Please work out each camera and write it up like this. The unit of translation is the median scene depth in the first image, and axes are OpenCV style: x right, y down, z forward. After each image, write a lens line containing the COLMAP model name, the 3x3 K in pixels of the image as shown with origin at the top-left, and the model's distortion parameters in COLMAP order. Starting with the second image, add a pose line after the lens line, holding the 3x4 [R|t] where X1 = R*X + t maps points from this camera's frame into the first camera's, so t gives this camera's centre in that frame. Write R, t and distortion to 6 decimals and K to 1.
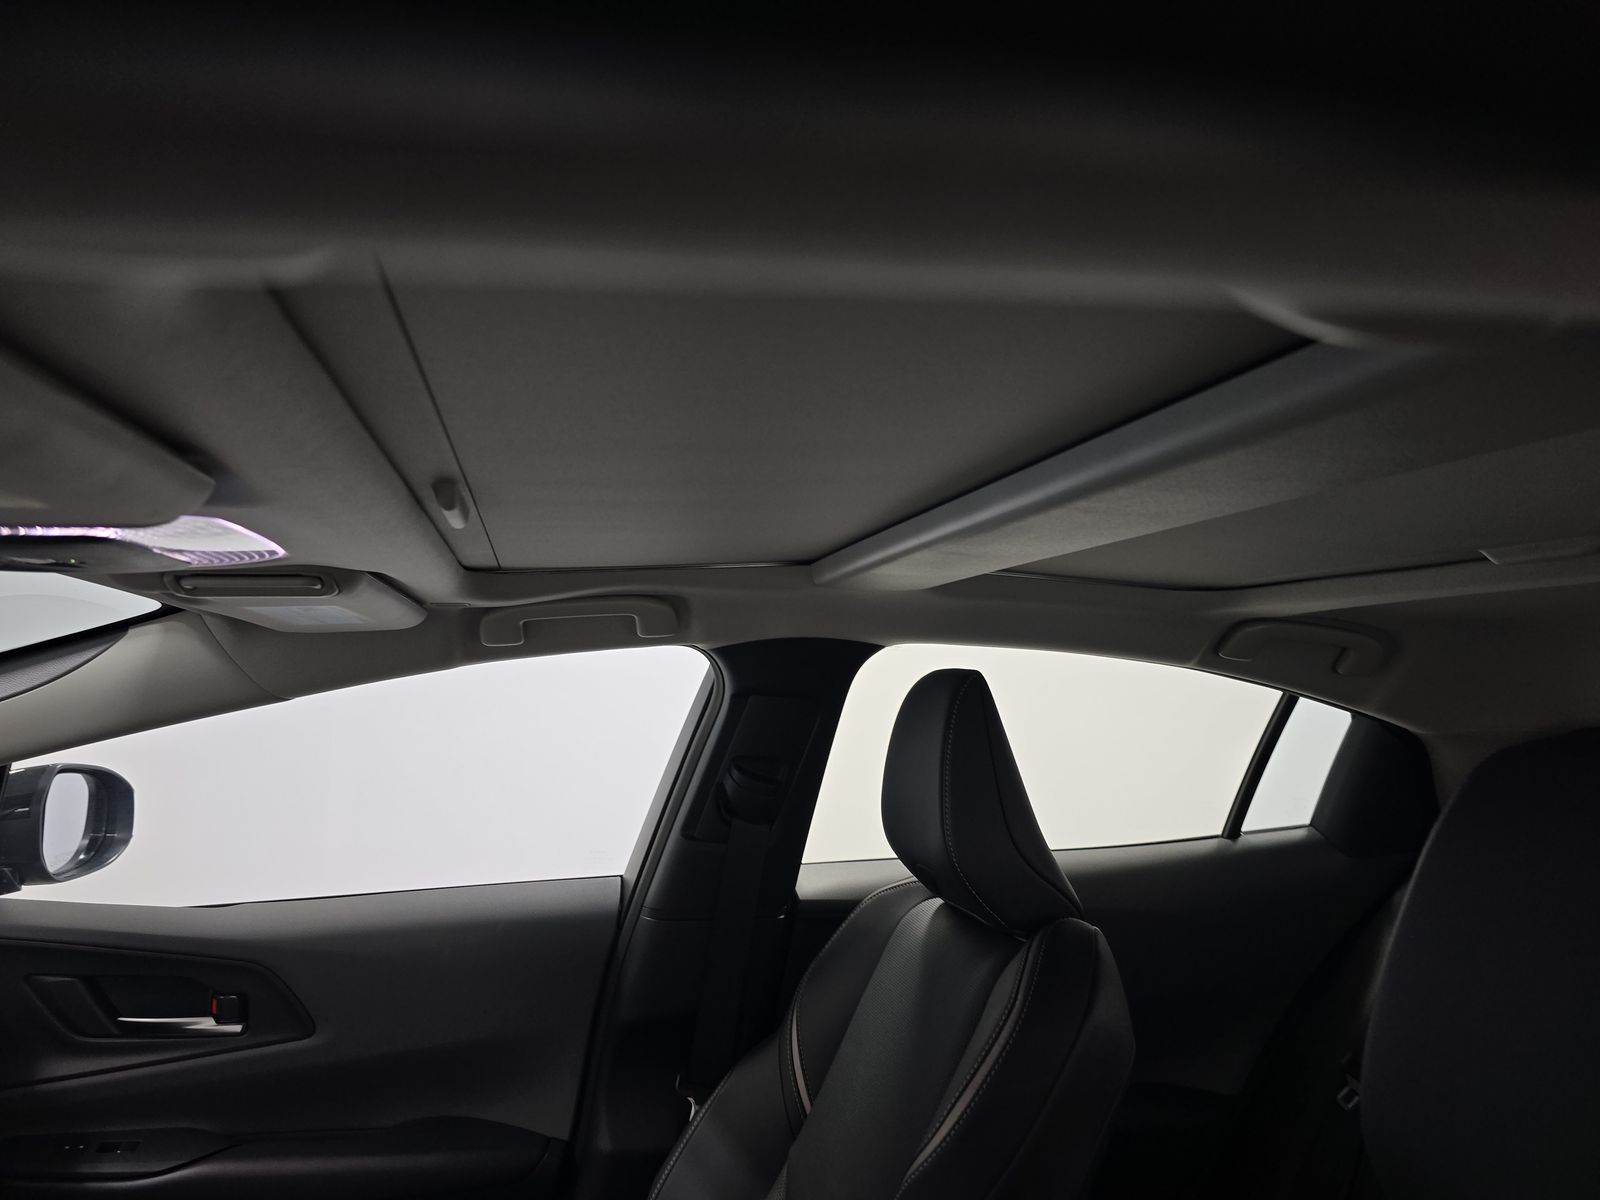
lens RADIAL K [[1074.4, 0, 839.2], [0, 1074.4, 605.2], [0, 0, 1]] dist [0.006280, 0.003581]
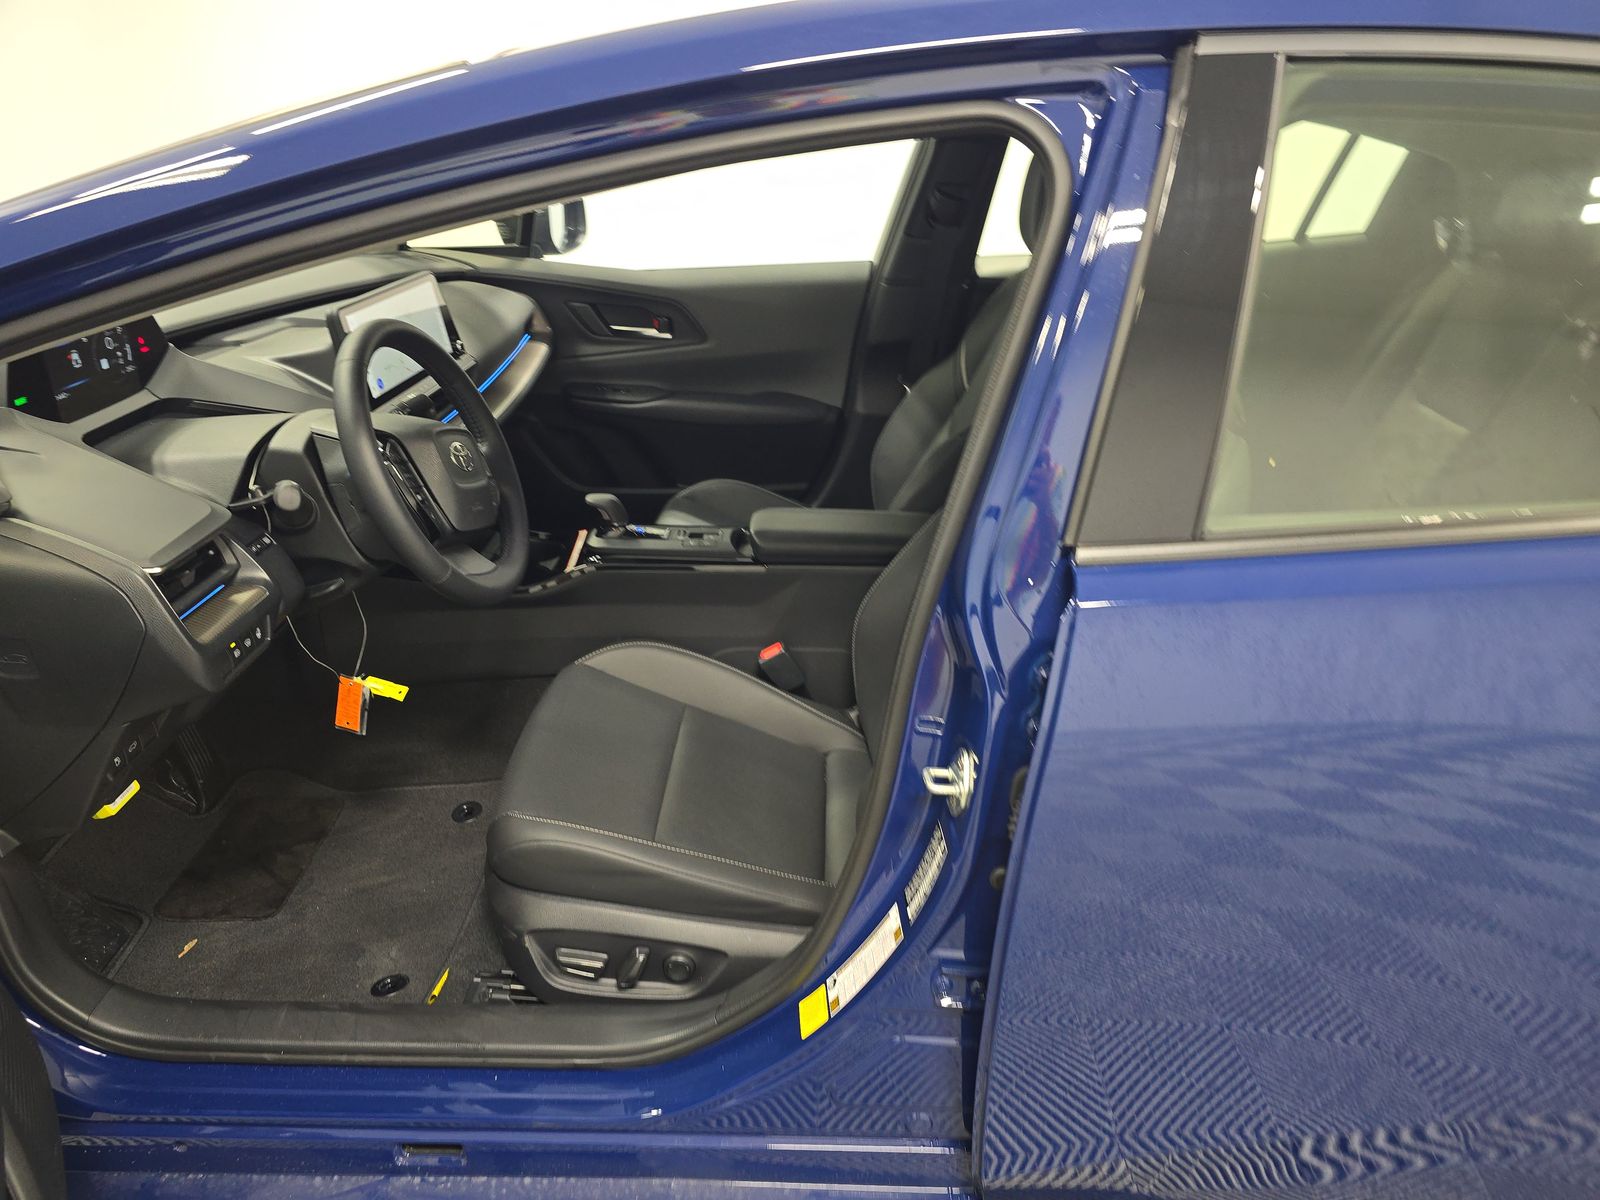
lens RADIAL K [[1074.4, 0, 839.2], [0, 1074.4, 605.2], [0, 0, 1]] dist [0.006280, 0.003581]
pose [[0.978635, 0.092808, -0.183465, 0.110563], [0.023323, 0.836455, 0.547539, -0.217558], [0.204276, -0.540120, 0.816420, -0.674661]]
